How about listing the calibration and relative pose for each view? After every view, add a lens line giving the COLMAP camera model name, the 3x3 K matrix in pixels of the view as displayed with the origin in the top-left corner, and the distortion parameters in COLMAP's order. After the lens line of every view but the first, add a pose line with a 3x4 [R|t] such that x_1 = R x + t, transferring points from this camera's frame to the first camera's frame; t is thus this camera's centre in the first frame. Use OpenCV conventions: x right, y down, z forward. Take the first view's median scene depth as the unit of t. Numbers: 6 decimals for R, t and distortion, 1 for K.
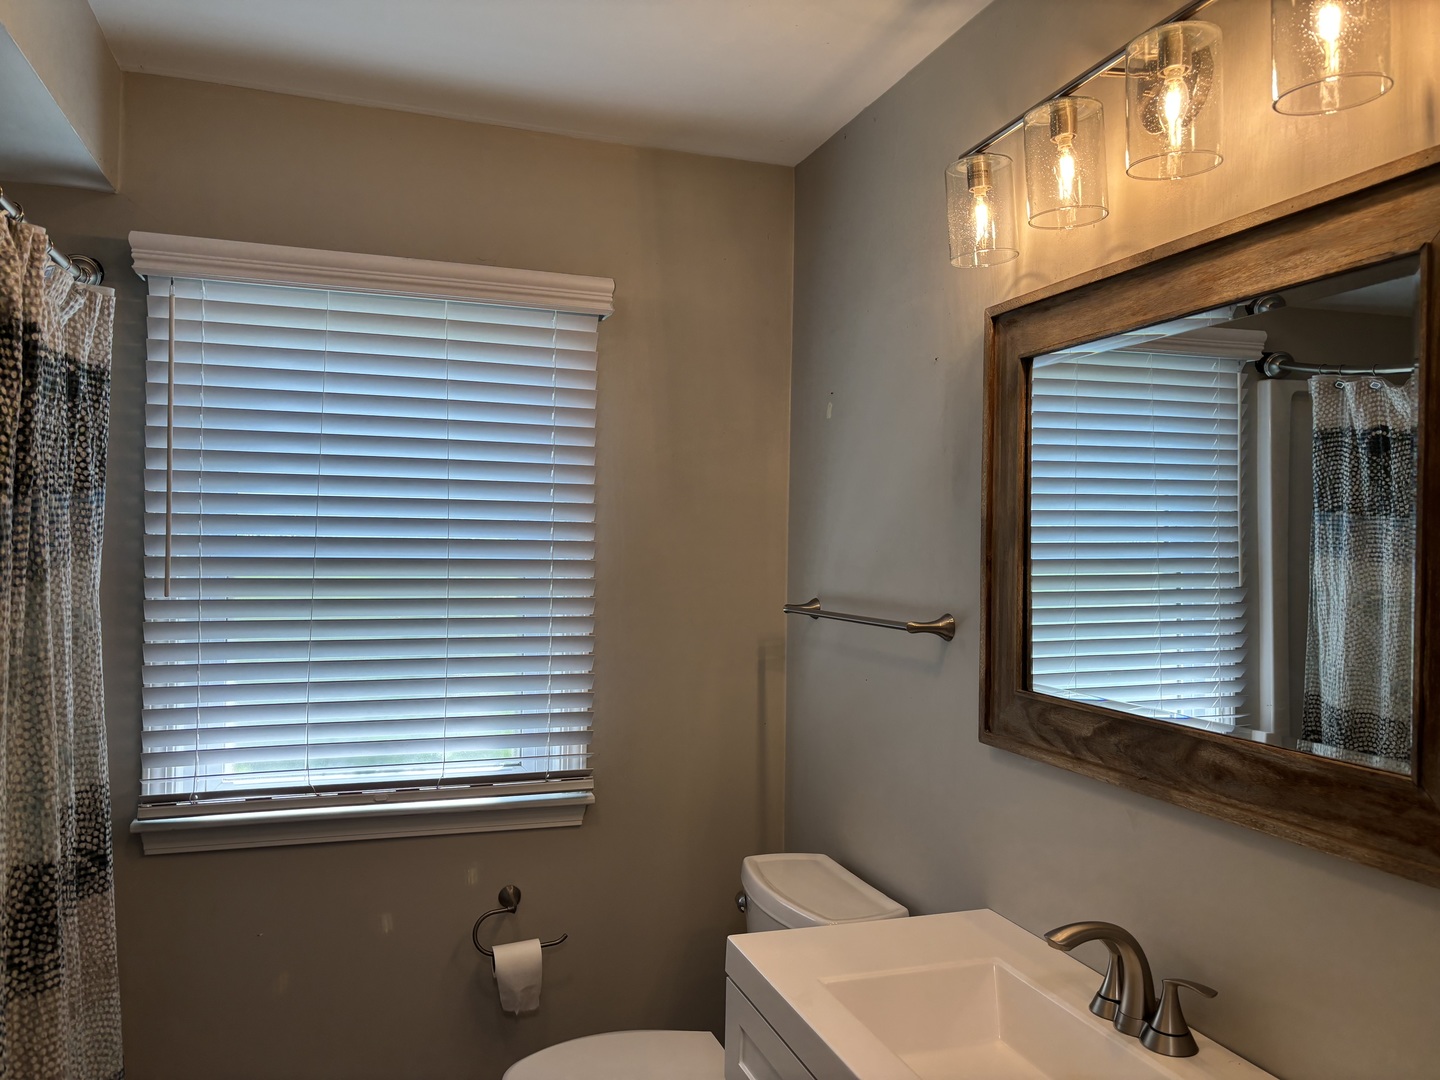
lens RADIAL K [[1076.0, 0, 735.6], [0, 1076.0, 537.7], [0, 0, 1]] dist [0.032795, -0.036851]
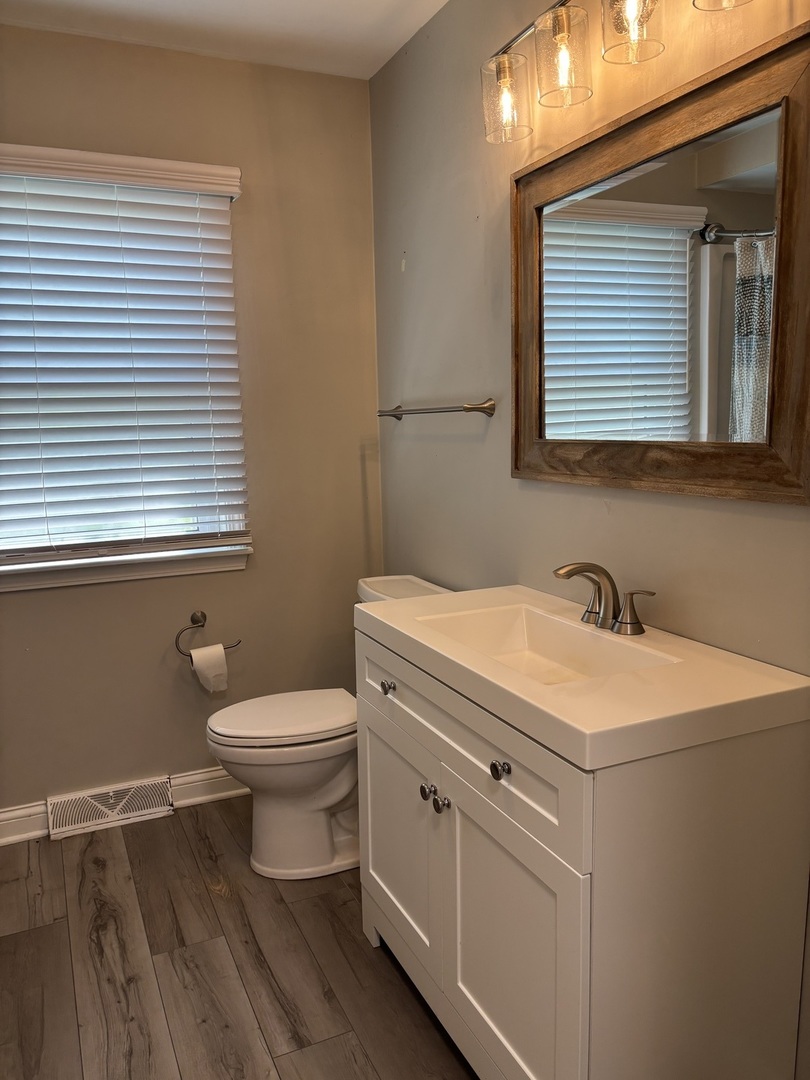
lens RADIAL K [[807.0, 0, 405.0], [0, 807.0, 540.0], [0, 0, 1]] dist [0.032795, -0.036851]
pose [[0.994765, -0.054440, 0.086479, -0.028768], [0.040228, 0.986568, 0.158321, 0.093690], [-0.093937, -0.154013, 0.983593, -0.124935]]
